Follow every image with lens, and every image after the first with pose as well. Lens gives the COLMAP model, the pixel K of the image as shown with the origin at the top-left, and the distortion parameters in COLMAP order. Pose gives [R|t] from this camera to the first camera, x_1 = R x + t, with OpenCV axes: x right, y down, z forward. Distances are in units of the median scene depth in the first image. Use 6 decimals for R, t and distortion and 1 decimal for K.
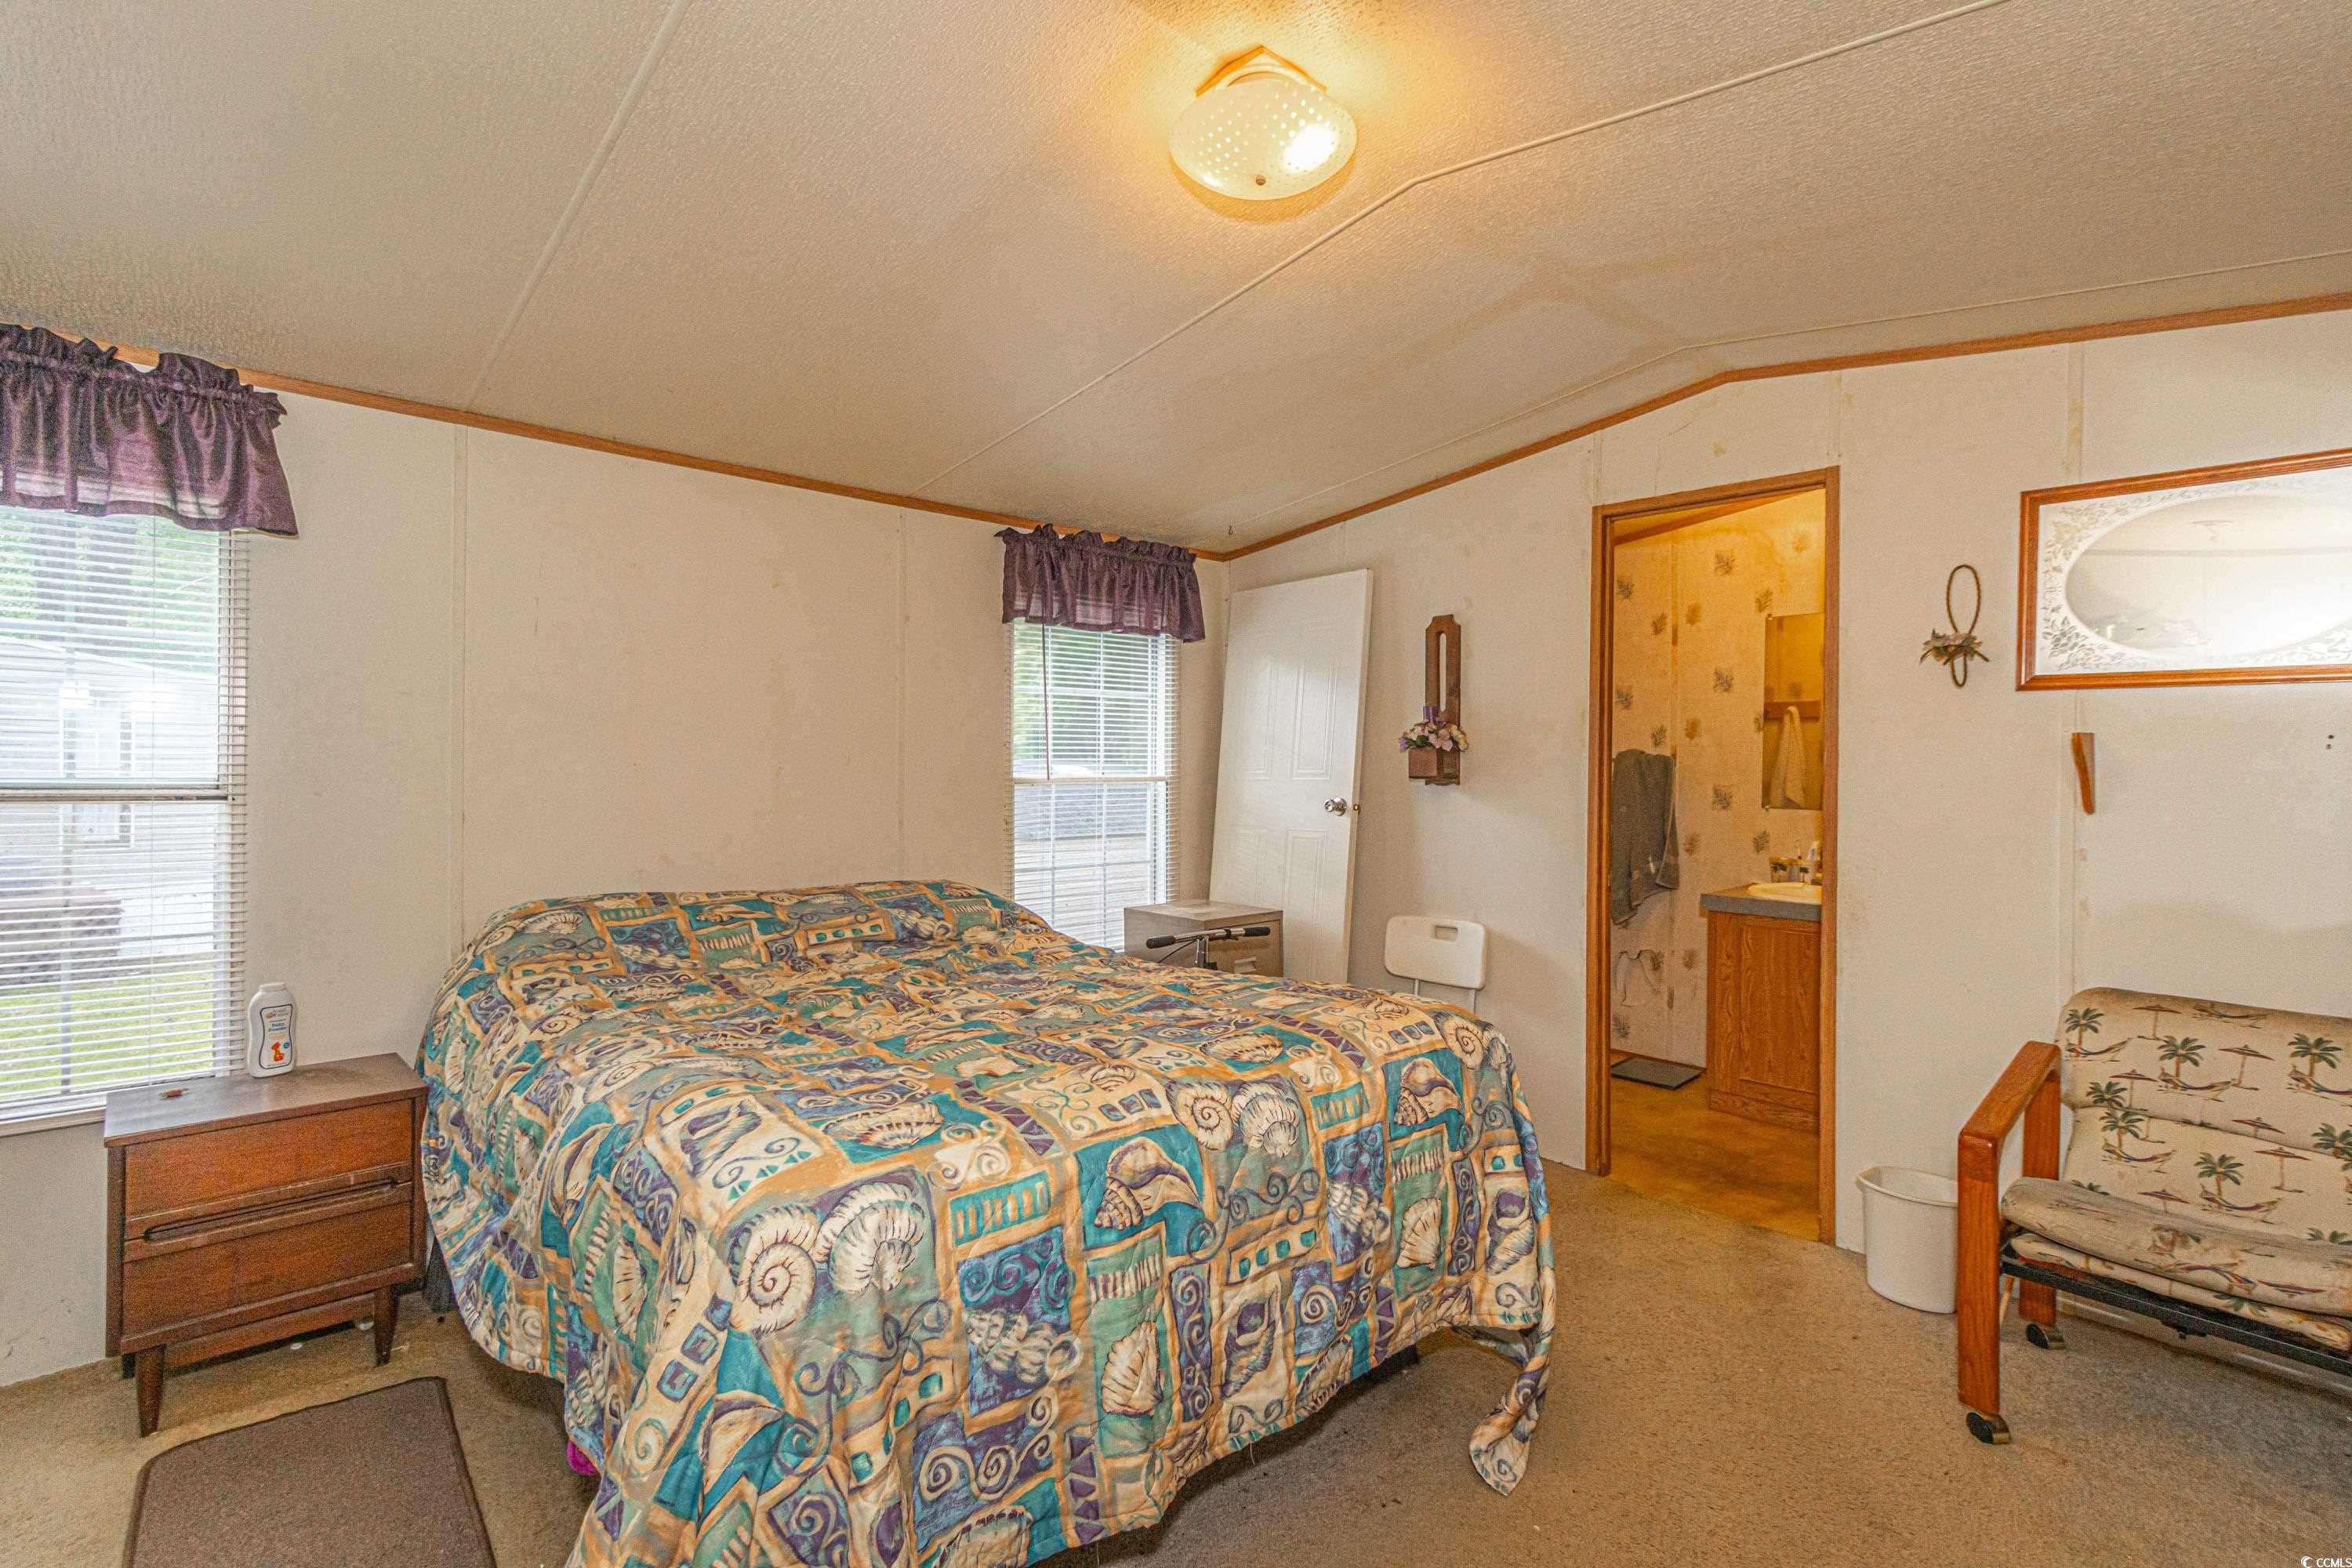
lens RADIAL K [[1084.3, 0, 1162.4], [0, 1084.3, 766.7], [0, 0, 1]] dist [0.002719, 0.000221]
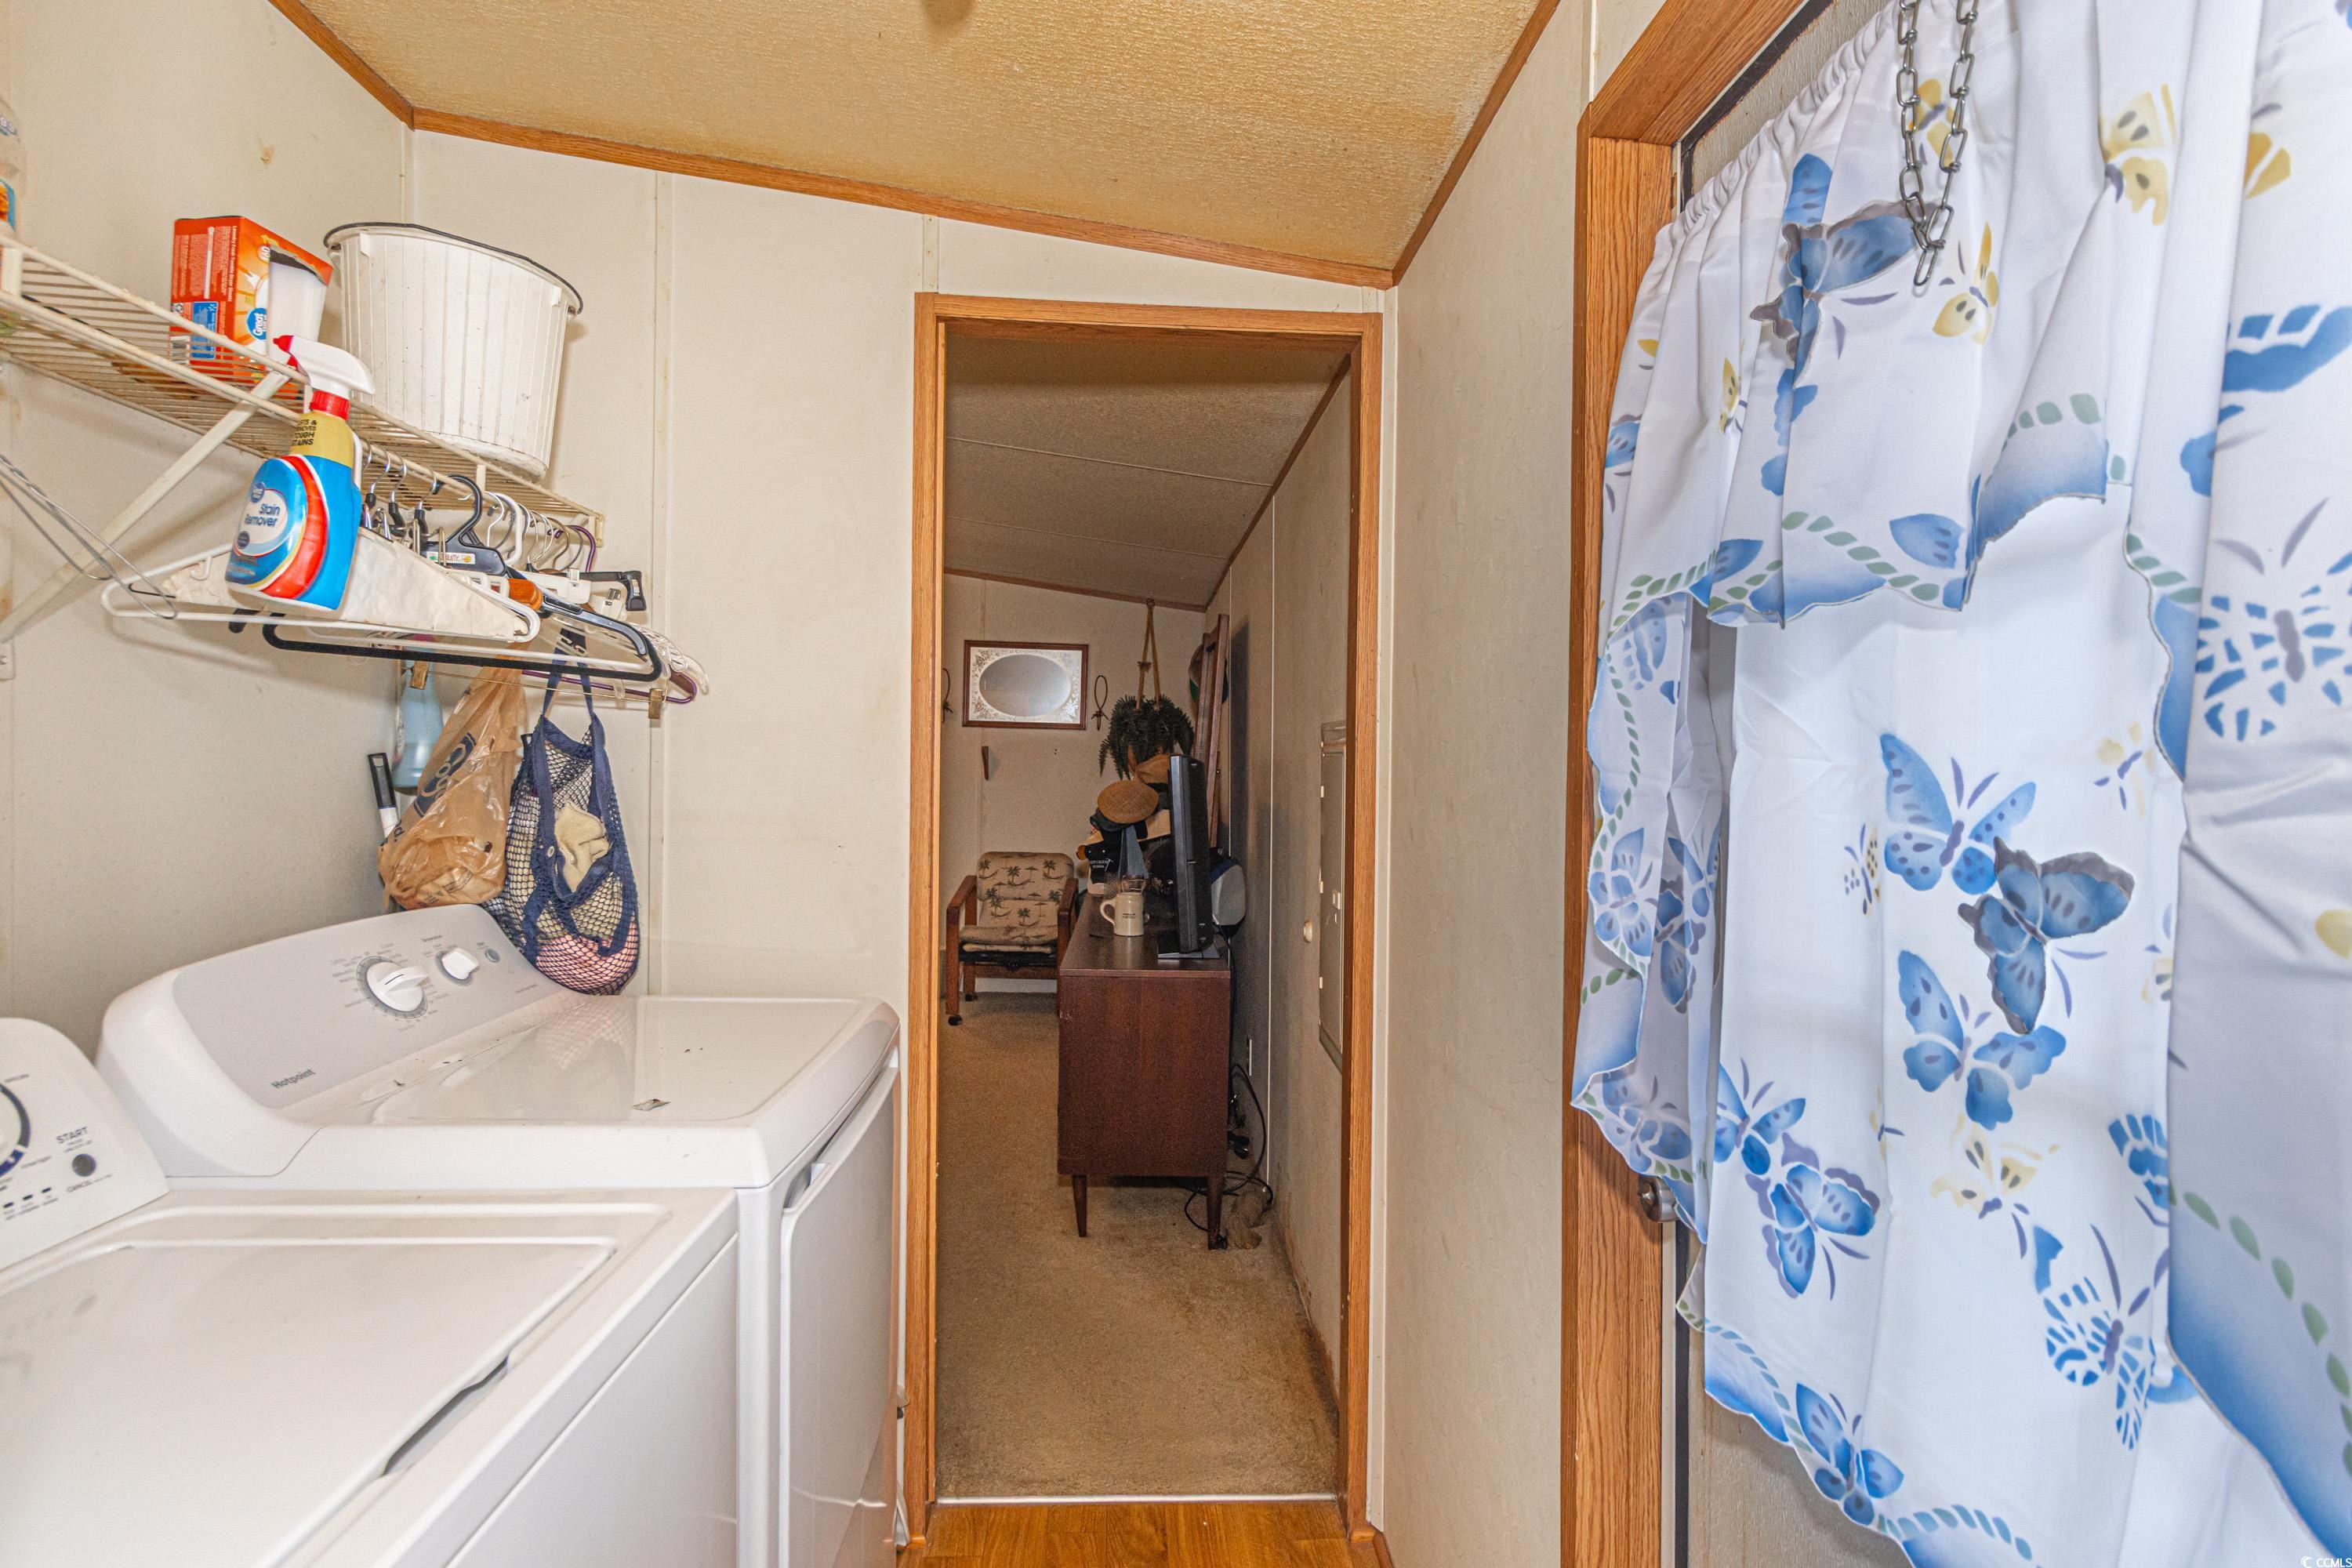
lens RADIAL K [[1084.3, 0, 1170.7], [0, 1084.3, 774.1], [0, 0, 1]] dist [0.002719, 0.000221]
pose [[0.631303, 0.002550, 0.775532, -0.794507], [-0.007596, 0.999967, 0.002895, 0.021797], [-0.775499, -0.007718, 0.631302, -0.879214]]
